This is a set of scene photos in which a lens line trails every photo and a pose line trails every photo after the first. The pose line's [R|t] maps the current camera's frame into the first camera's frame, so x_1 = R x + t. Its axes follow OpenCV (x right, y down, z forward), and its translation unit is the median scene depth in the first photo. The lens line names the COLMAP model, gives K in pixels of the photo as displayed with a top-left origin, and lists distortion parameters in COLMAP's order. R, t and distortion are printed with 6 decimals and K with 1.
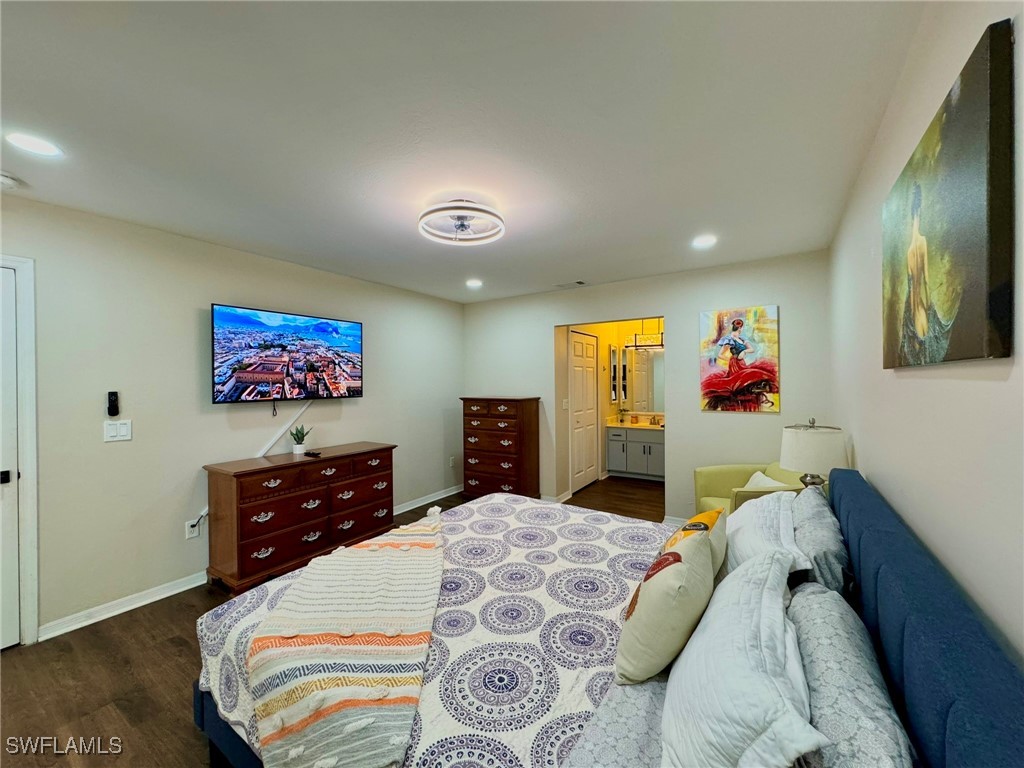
lens RADIAL K [[407.7, 0, 511.4], [0, 407.7, 383.8], [0, 0, 1]] dist [-0.000124, 0.000173]
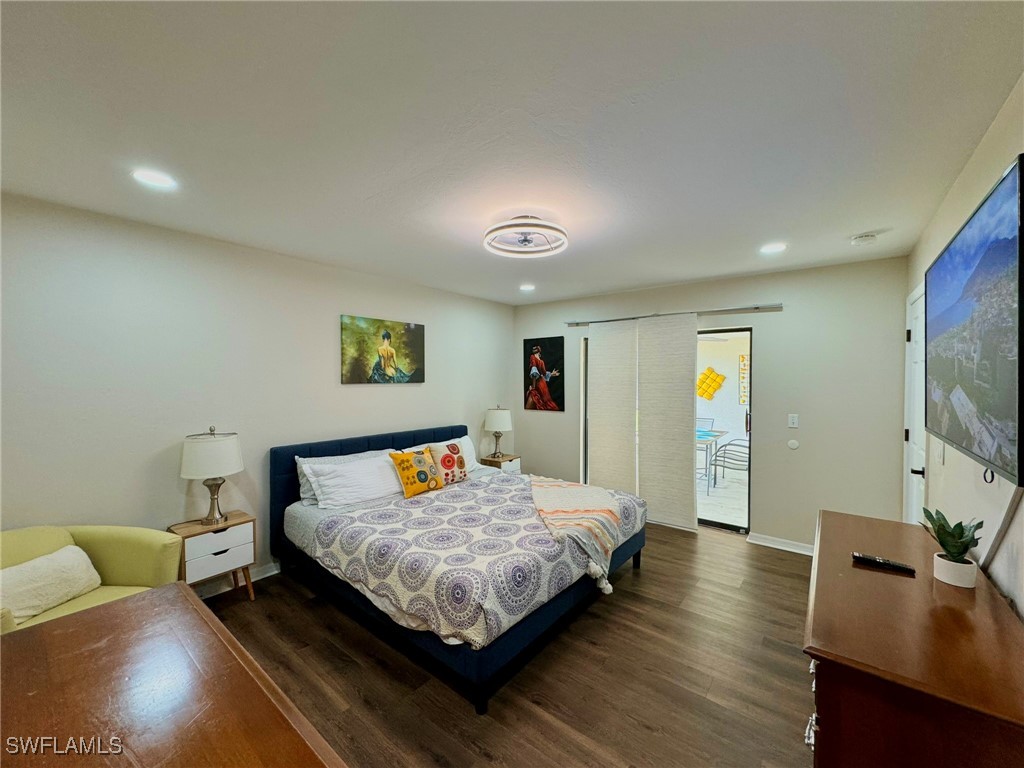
lens RADIAL K [[407.7, 0, 511.3], [0, 407.7, 380.0], [0, 0, 1]] dist [-0.000124, 0.000173]
pose [[-0.995802, 0.009505, 0.091038, -0.117488], [0.010727, 0.999859, 0.012942, -0.032087], [-0.090903, 0.013864, -0.995763, 1.342182]]
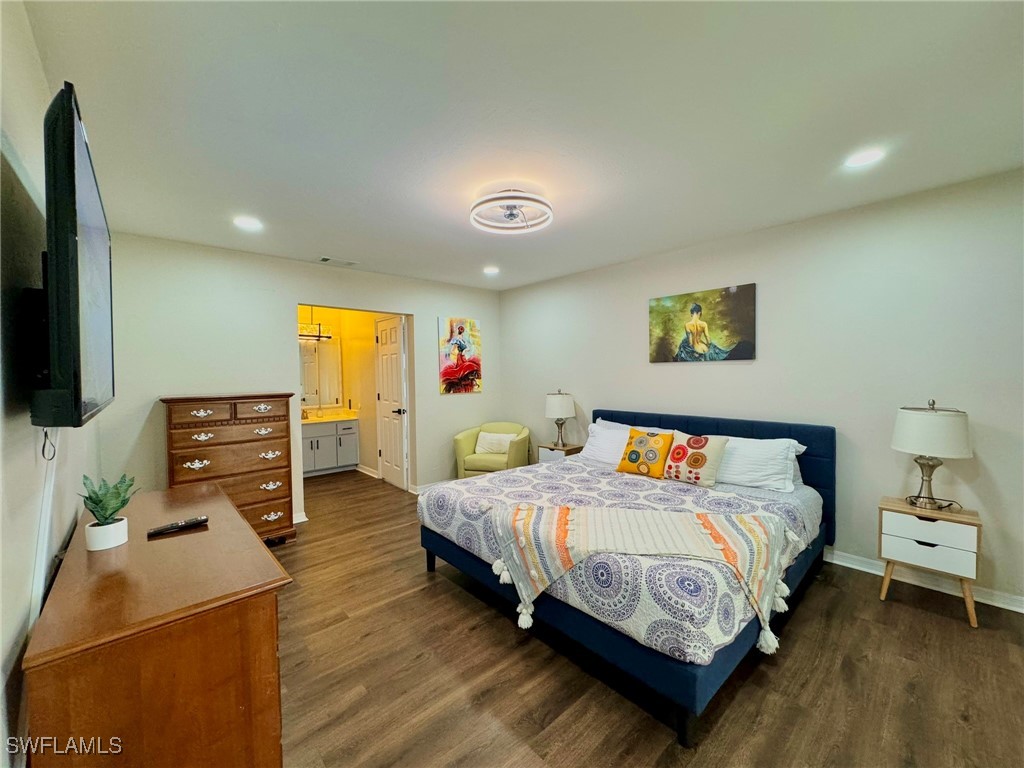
lens RADIAL K [[407.7, 0, 513.1], [0, 407.7, 380.2], [0, 0, 1]] dist [-0.000124, 0.000173]
pose [[0.240063, -0.012255, 0.970680, -0.748712], [0.017519, 0.999812, 0.008290, 0.016504], [-0.970599, 0.015015, 0.240232, 0.497658]]
